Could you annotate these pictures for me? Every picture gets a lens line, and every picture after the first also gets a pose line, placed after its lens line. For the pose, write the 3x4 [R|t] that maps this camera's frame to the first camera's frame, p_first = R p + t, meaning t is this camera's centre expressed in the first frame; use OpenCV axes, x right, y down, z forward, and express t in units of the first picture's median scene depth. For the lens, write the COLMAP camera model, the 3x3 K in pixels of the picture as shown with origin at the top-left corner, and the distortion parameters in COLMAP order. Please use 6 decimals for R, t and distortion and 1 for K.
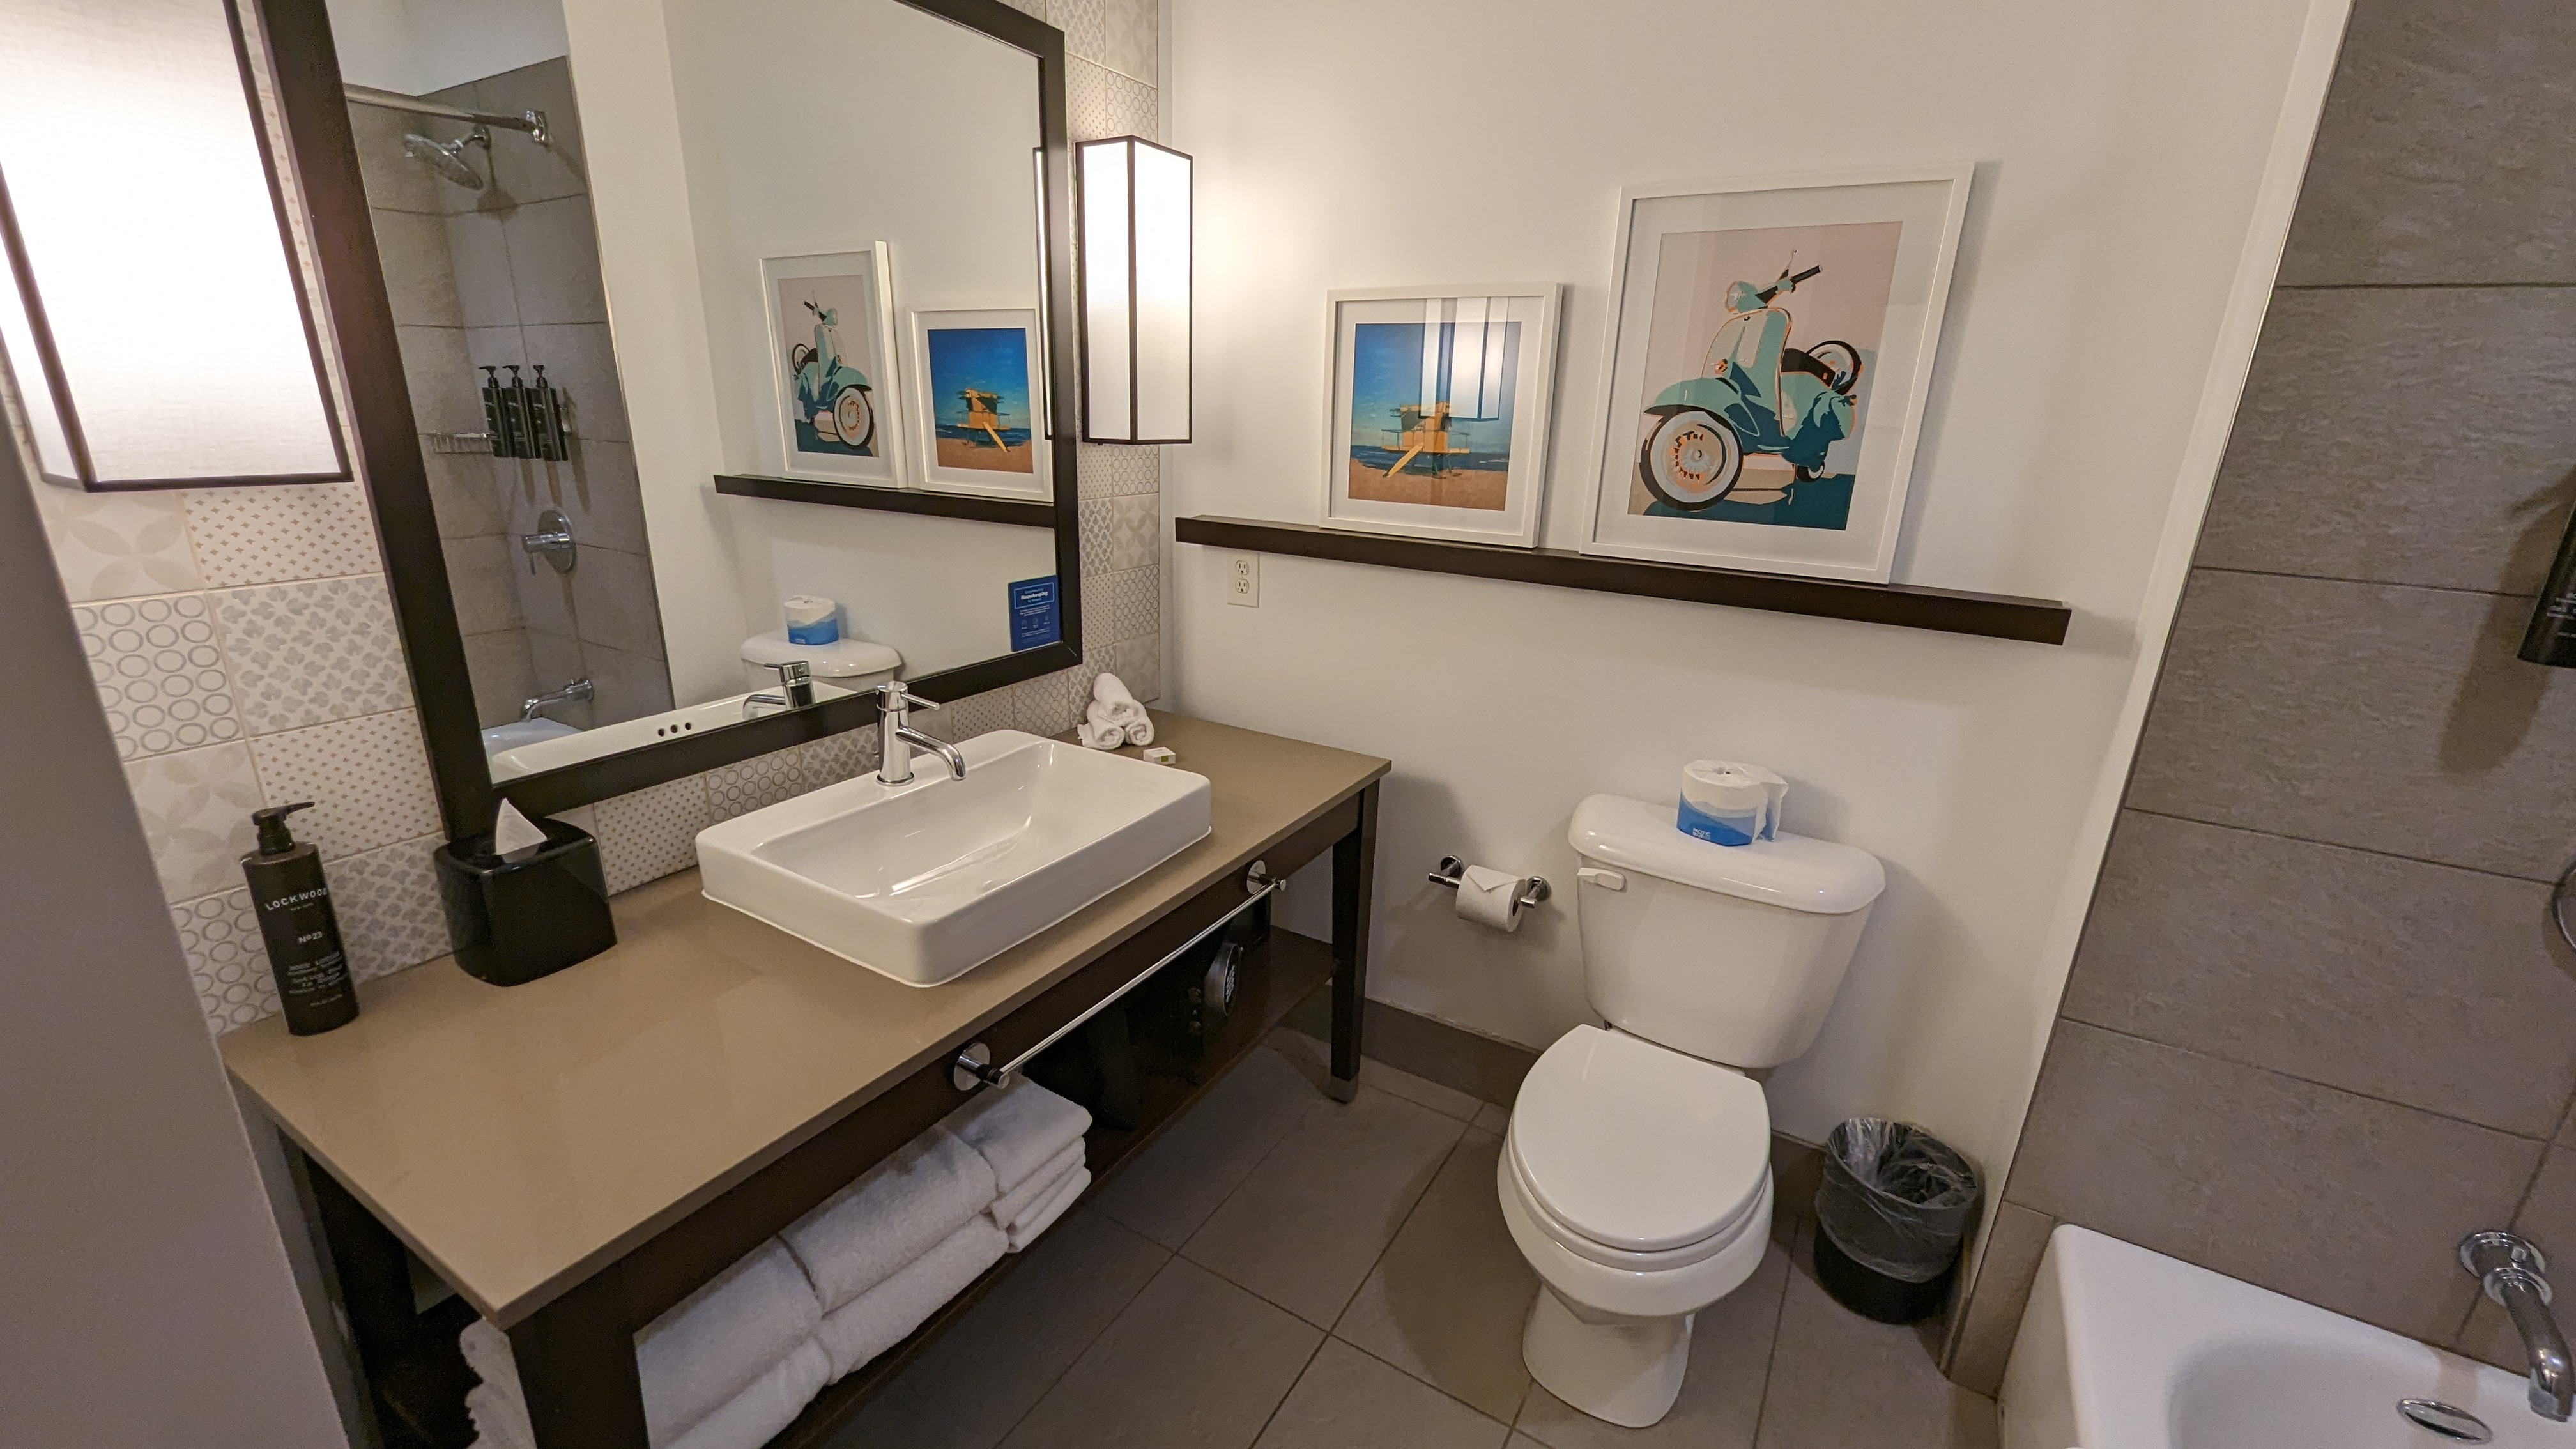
lens RADIAL K [[1055.2, 0, 1271.5], [0, 1055.2, 742.1], [0, 0, 1]] dist [0.001962, 0.000478]
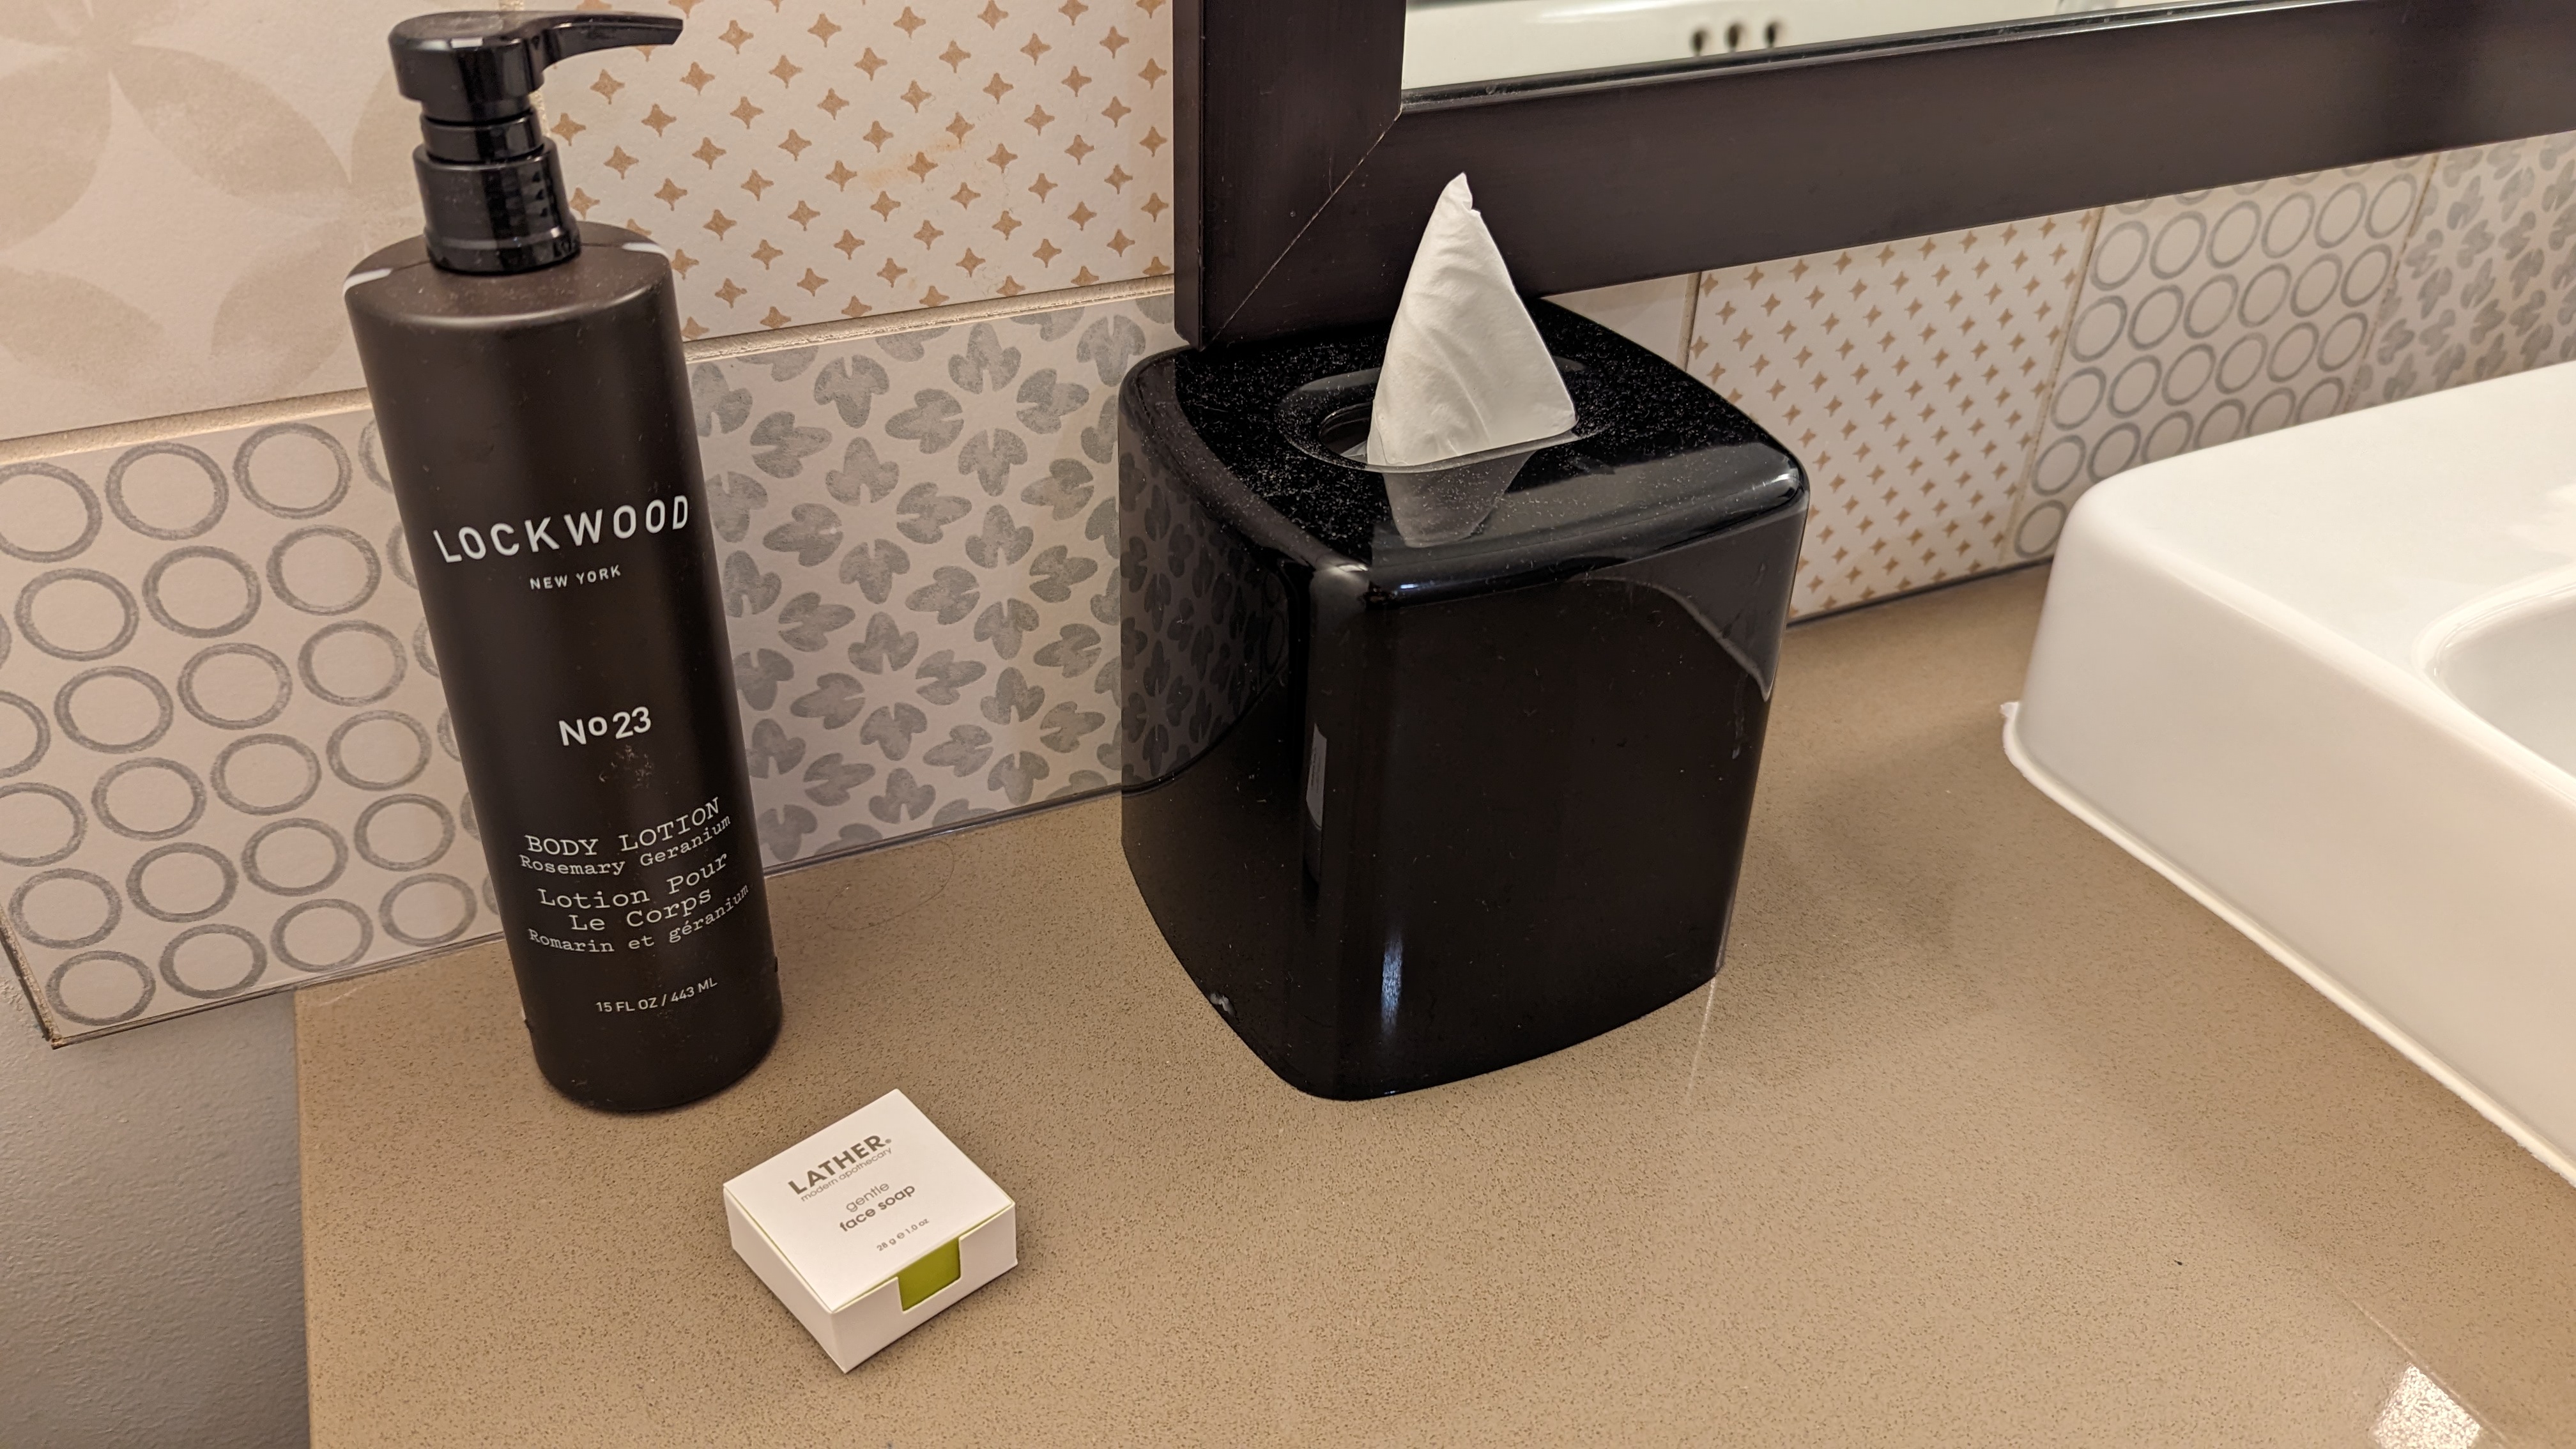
lens RADIAL K [[1818.1, 0, 1271.5], [0, 1818.1, 717.3], [0, 0, 1]] dist [0.011895, -0.007865]
pose [[0.832421, 0.307258, -0.461159, -0.569723], [-0.169964, 0.933657, 0.315274, 0.046673], [0.527435, -0.184060, 0.829418, 0.688868]]
